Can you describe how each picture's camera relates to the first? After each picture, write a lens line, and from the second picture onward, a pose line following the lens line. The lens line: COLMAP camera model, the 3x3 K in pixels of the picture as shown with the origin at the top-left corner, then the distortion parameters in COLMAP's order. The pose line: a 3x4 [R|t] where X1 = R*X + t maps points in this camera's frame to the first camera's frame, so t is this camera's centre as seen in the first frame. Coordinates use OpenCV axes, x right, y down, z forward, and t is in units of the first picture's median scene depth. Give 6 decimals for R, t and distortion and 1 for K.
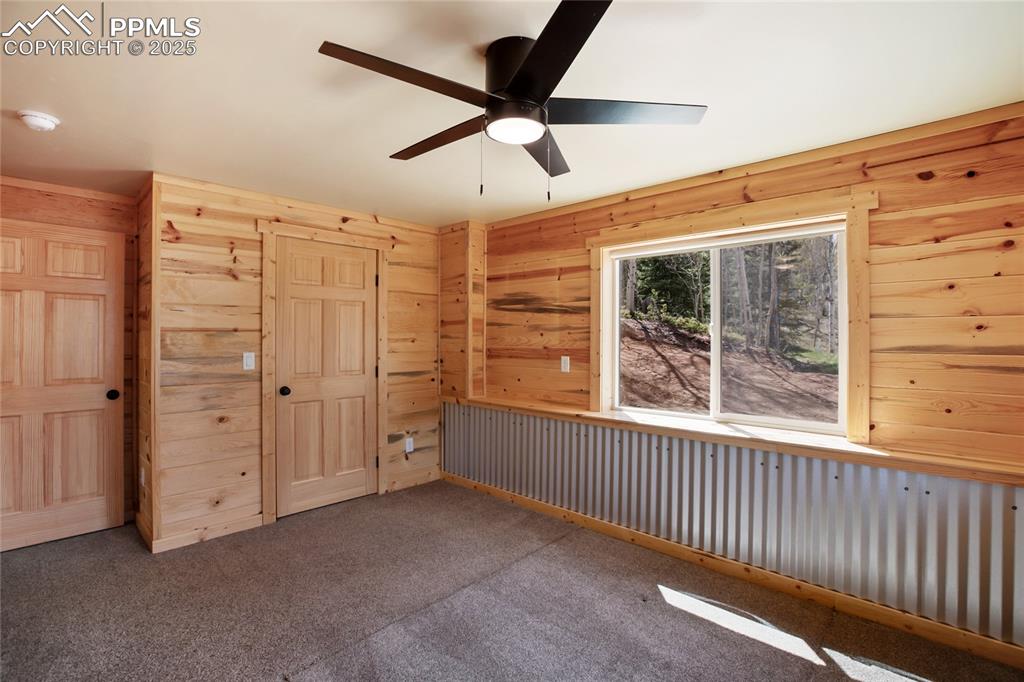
lens RADIAL K [[484.2, 0, 514.7], [0, 484.2, 334.6], [0, 0, 1]] dist [-0.048404, 0.014214]
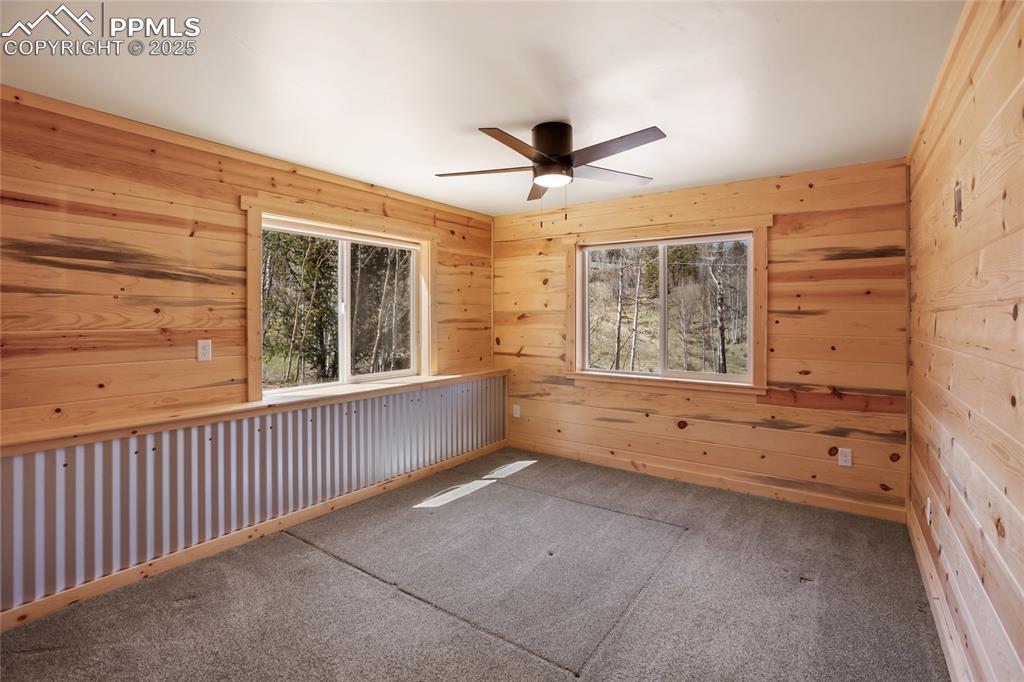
lens RADIAL K [[482.0, 0, 513.0], [0, 482.0, 316.4], [0, 0, 1]] dist [-0.045534, 0.014343]
pose [[-0.147783, -0.004953, 0.989007, -0.723228], [-0.008176, 0.999959, 0.003786, 0.001517], [-0.988986, -0.007526, -0.147817, 0.657856]]
